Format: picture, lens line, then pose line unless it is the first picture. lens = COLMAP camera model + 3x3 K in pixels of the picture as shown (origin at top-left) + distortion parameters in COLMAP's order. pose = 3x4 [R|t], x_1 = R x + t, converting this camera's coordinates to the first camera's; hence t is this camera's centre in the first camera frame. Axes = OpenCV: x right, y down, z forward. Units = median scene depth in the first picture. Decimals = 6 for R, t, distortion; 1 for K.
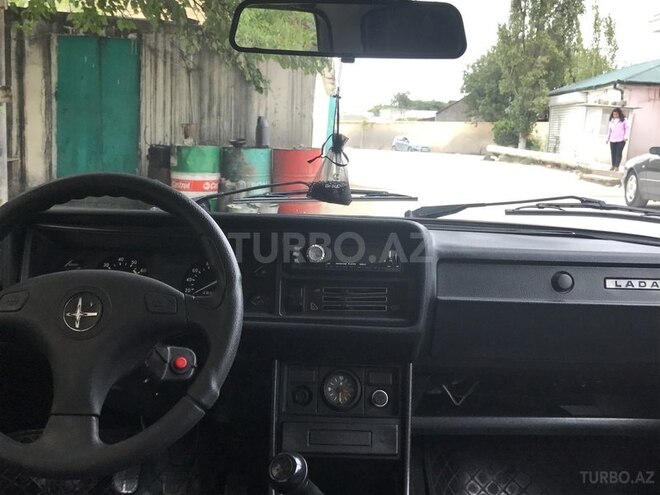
lens RADIAL K [[740.2, 0, 330.0], [0, 740.2, 247.5], [0, 0, 1]] dist [0.092413, -0.297359]
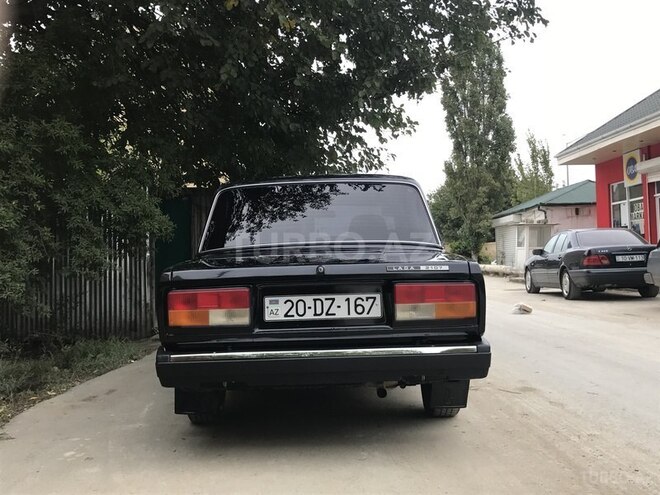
lens RADIAL K [[740.2, 0, 330.0], [0, 740.2, 247.5], [0, 0, 1]] dist [0.092413, -0.297359]
pose [[0.997842, -0.059192, 0.028420, -0.001984], [0.063266, 0.982552, -0.174899, 0.034062], [-0.017572, 0.176320, 0.984176, -0.161356]]
